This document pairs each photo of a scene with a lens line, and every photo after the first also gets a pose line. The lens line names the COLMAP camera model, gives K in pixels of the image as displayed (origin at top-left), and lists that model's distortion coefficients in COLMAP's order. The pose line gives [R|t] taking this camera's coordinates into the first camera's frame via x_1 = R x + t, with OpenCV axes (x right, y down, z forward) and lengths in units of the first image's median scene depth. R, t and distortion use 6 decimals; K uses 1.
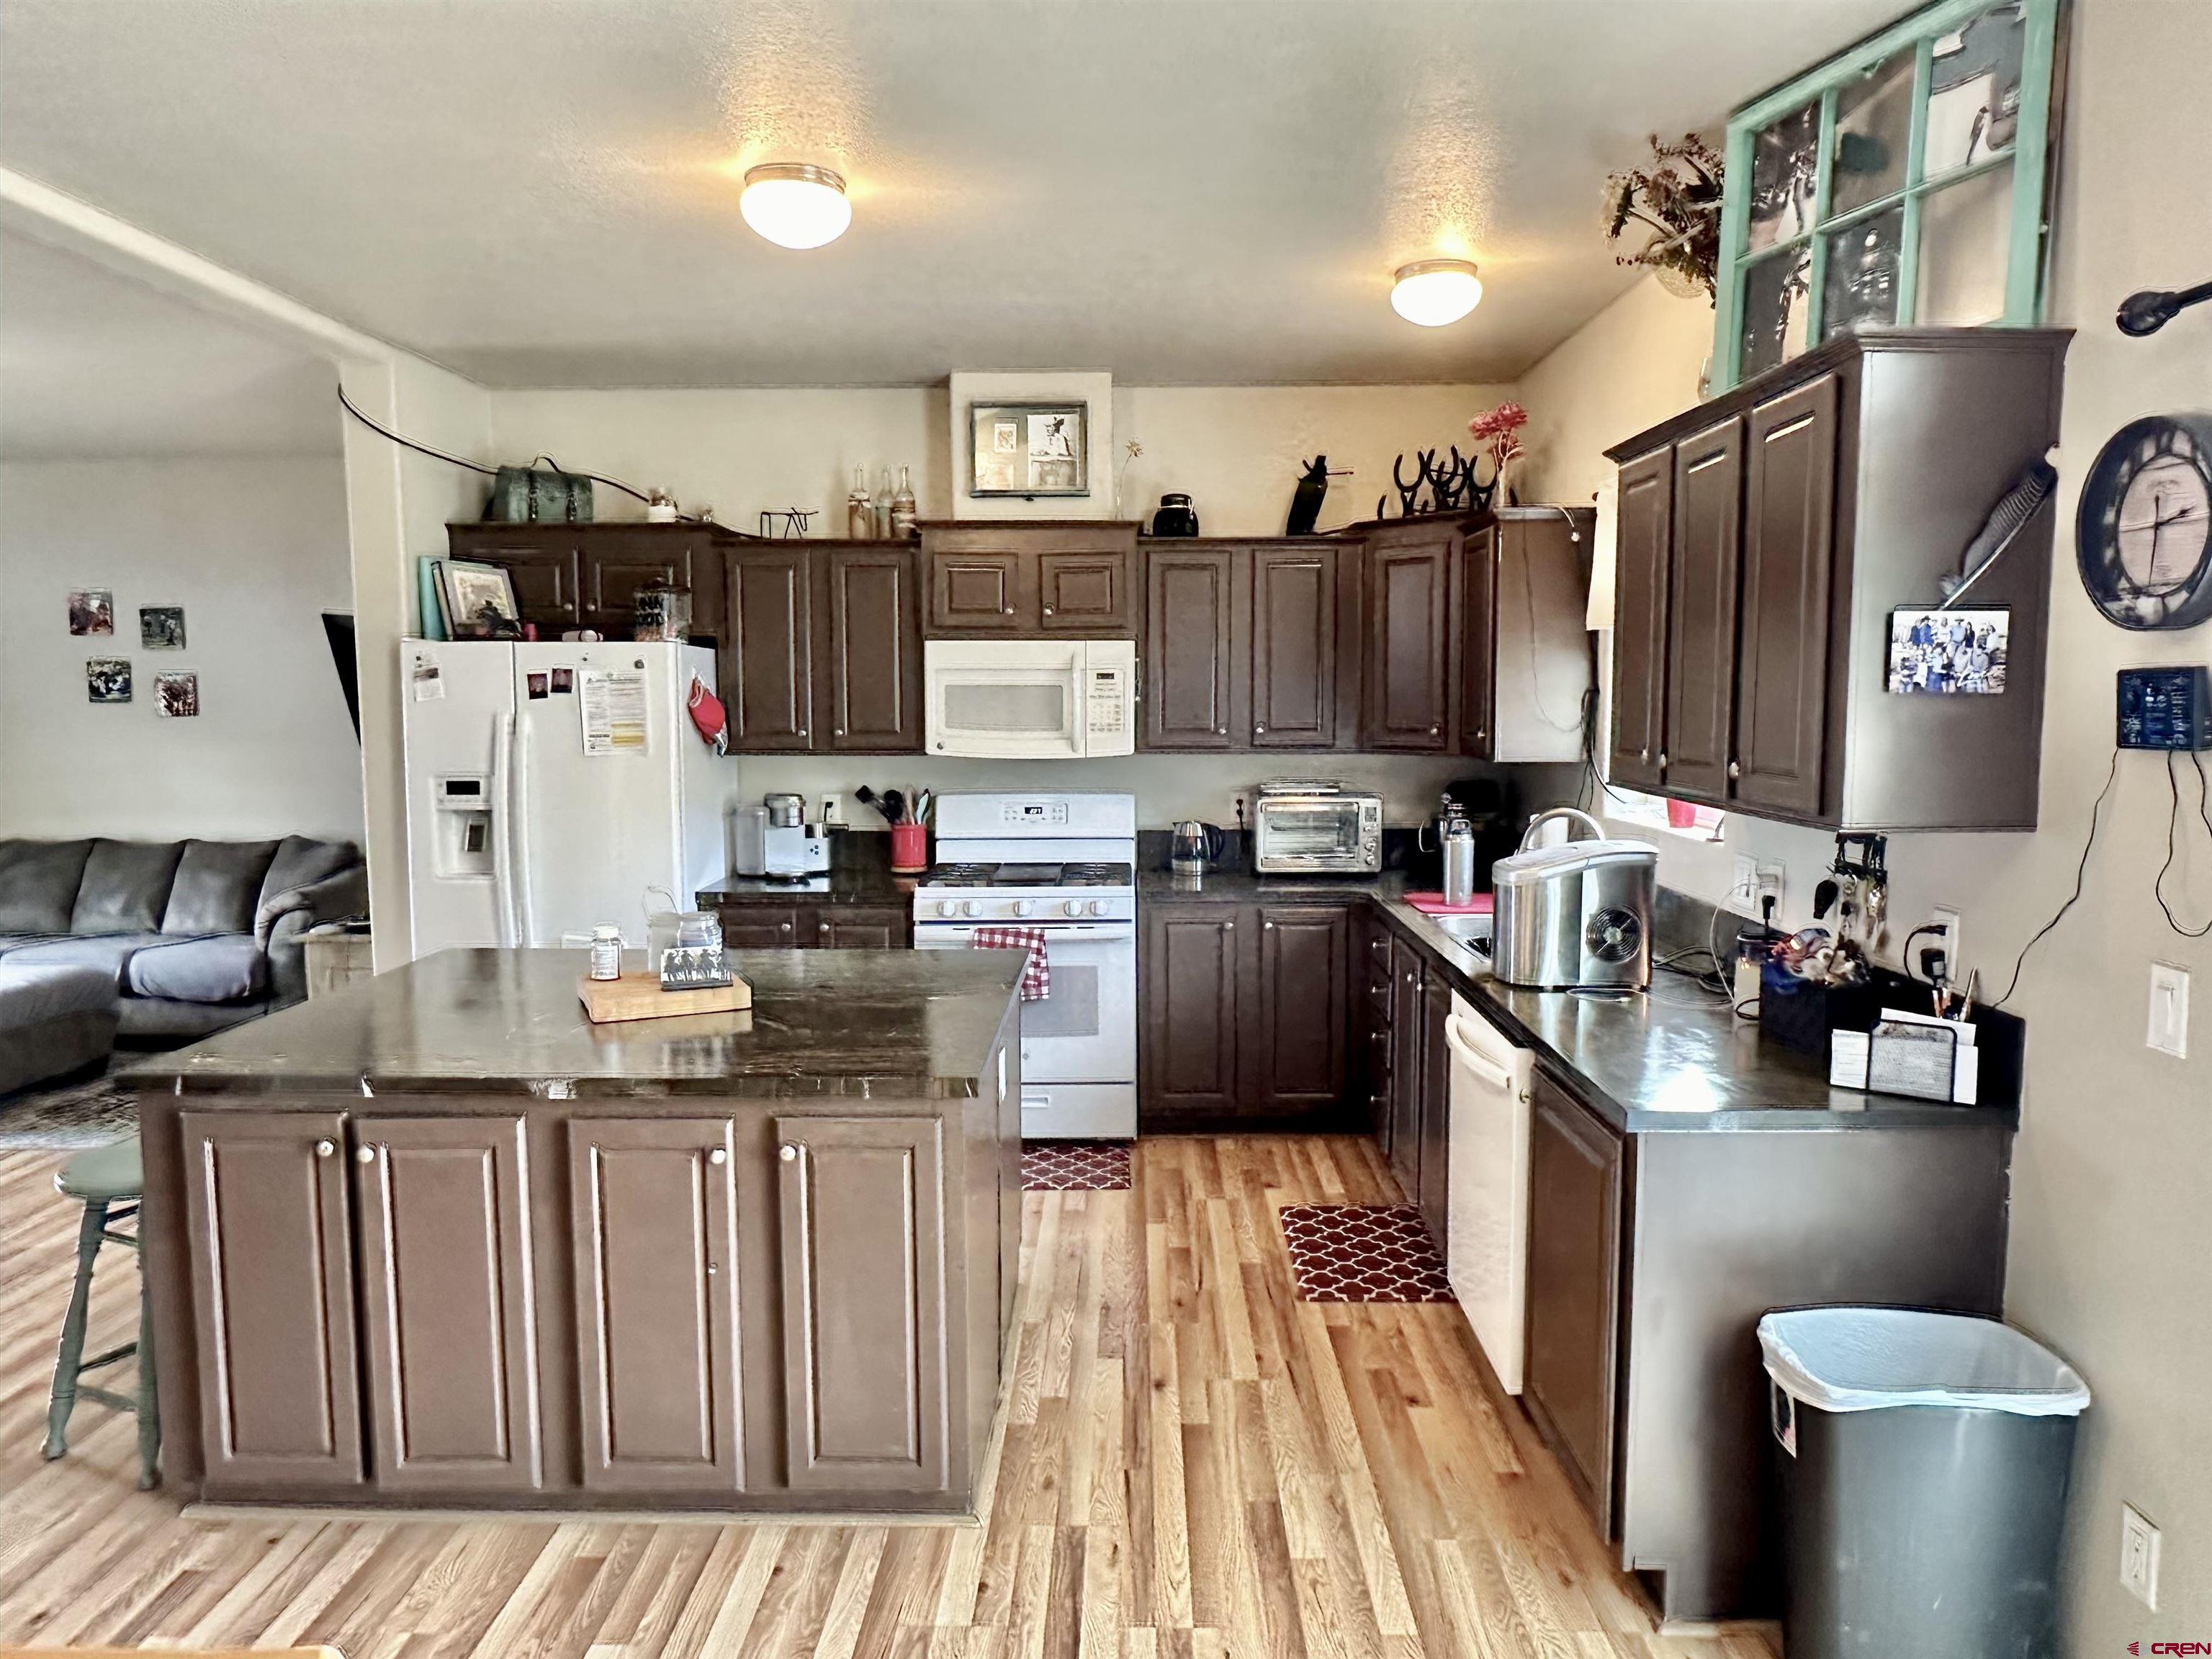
lens RADIAL K [[1455.8, 0, 1106.0], [0, 1455.8, 829.5], [0, 0, 1]] dist [0.002122, 0.001000]
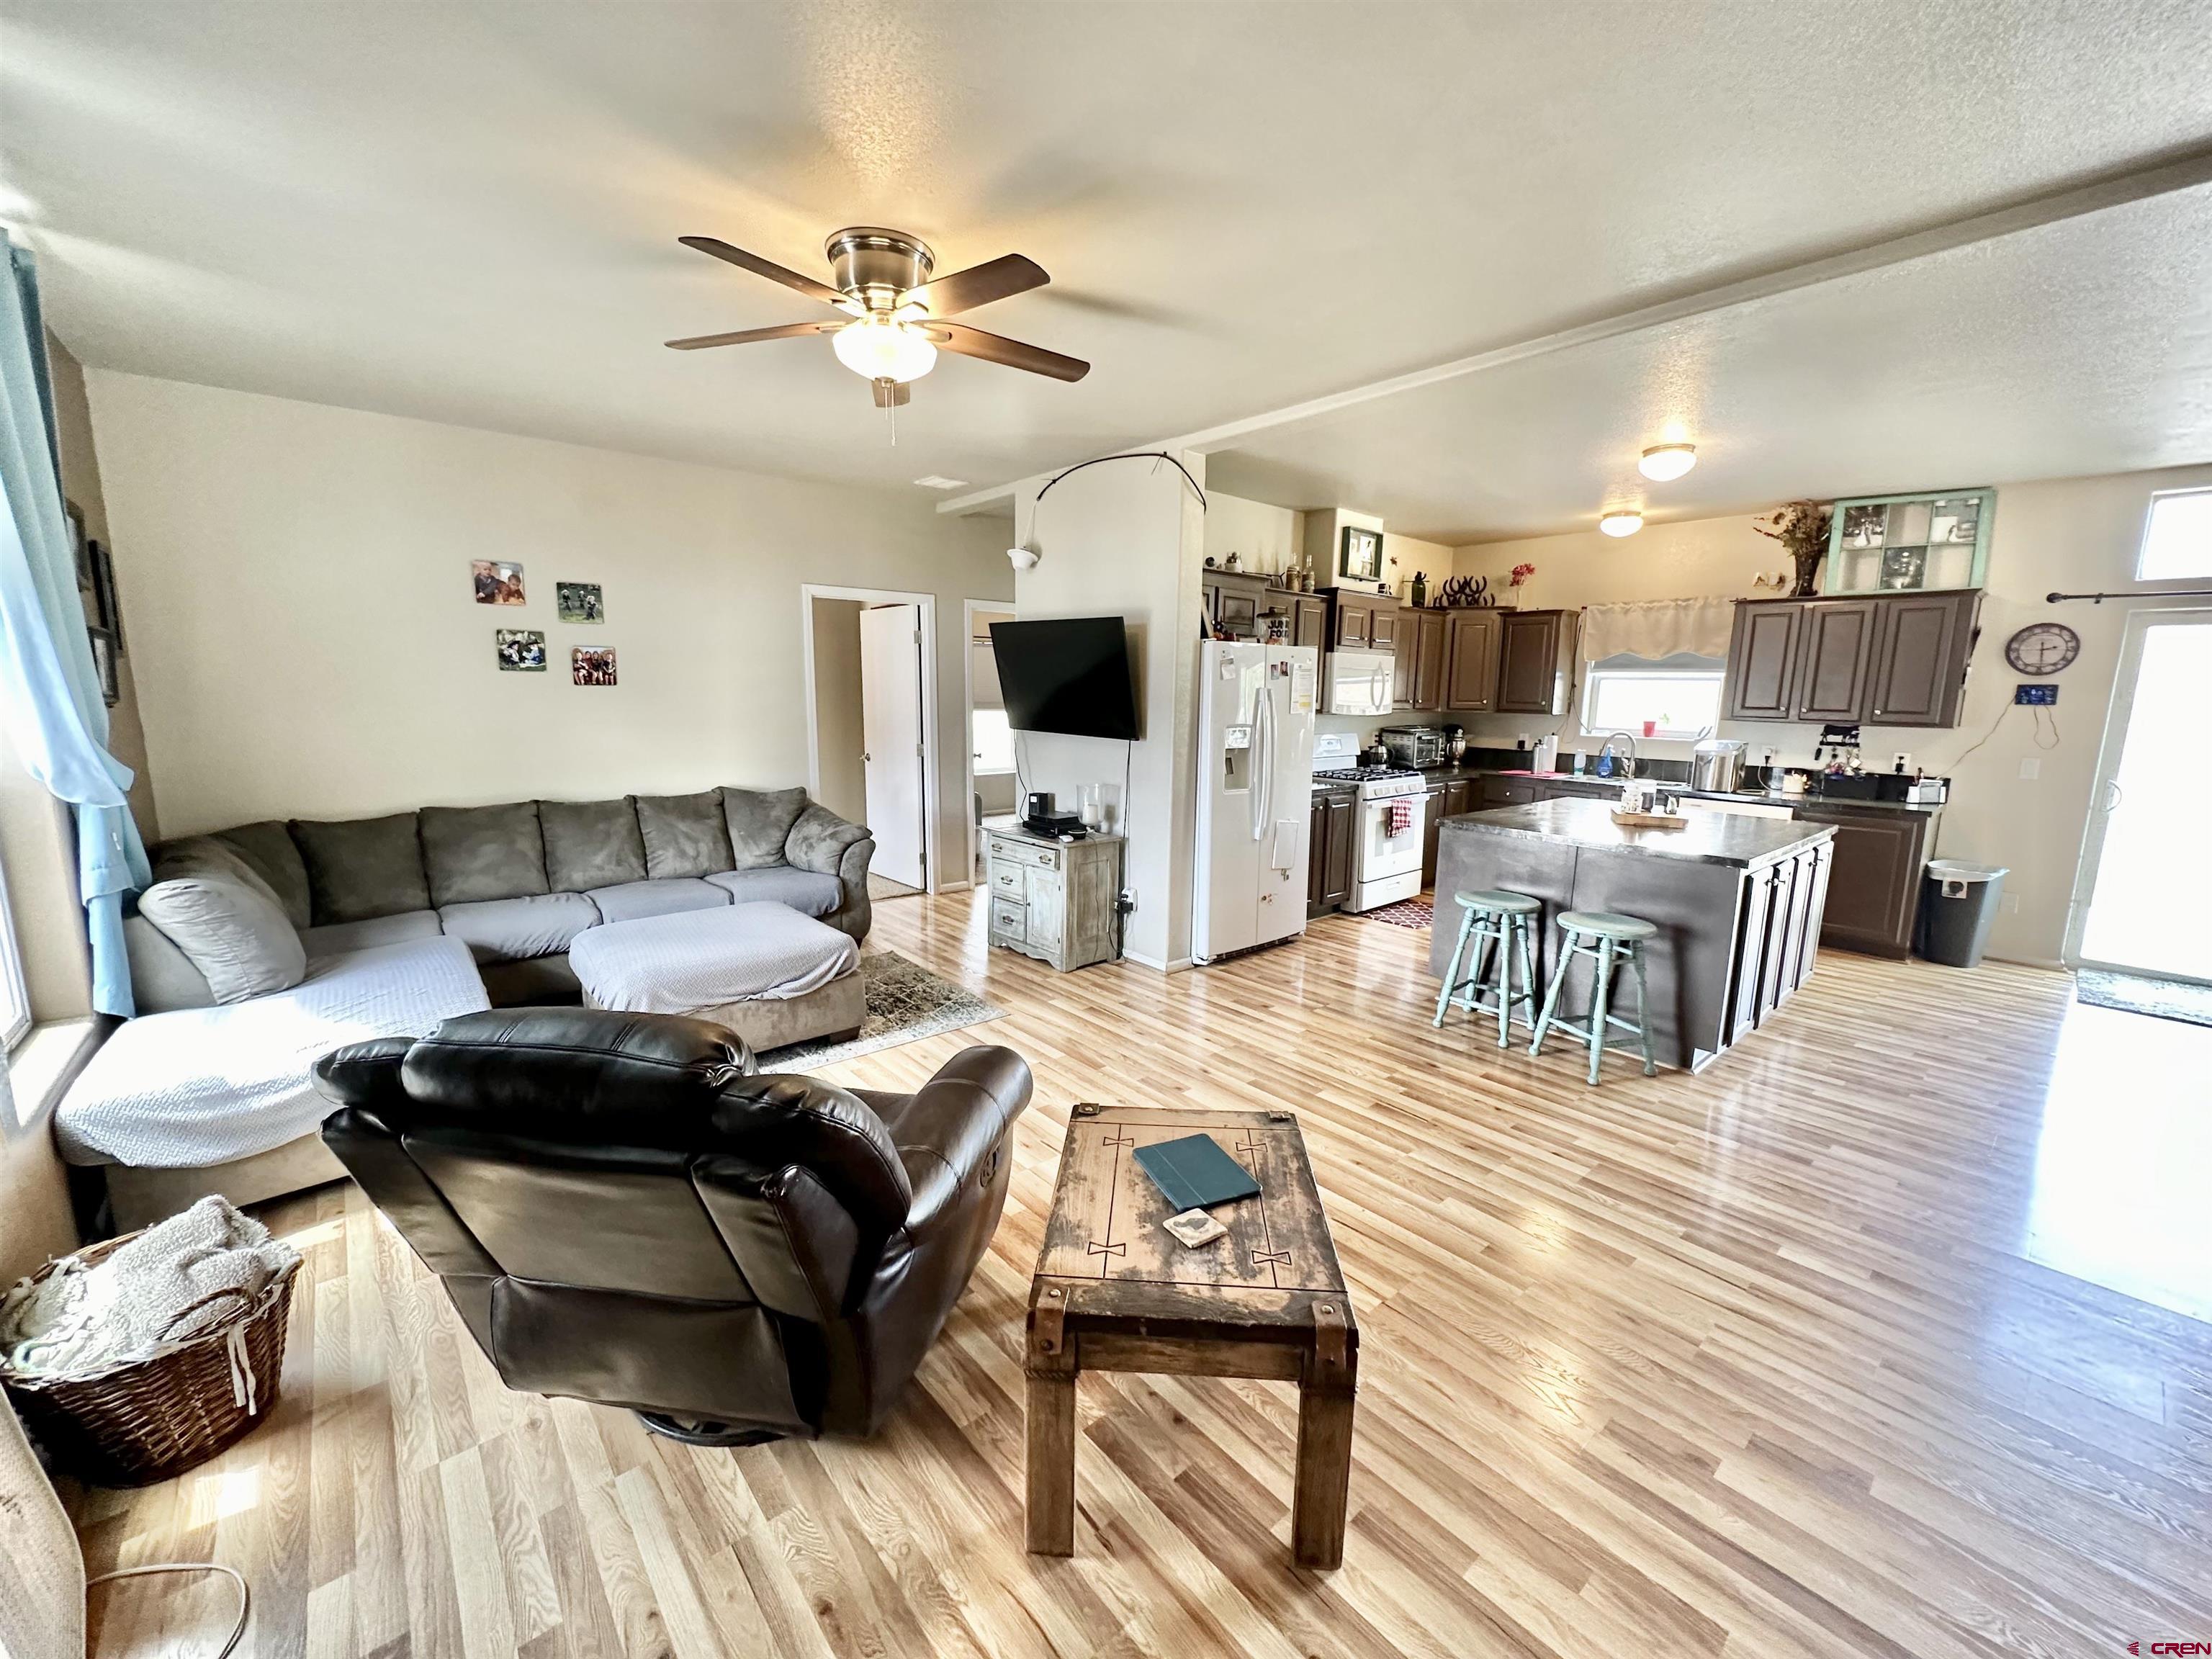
lens RADIAL K [[885.0, 0, 1106.0], [0, 885.0, 829.5], [0, 0, 1]] dist [-0.001574, -0.000024]
pose [[0.743008, -0.092131, 0.662911, -0.915269], [0.044364, 0.995081, 0.088571, -0.013058], [-0.667810, -0.036400, 0.743441, 0.279247]]
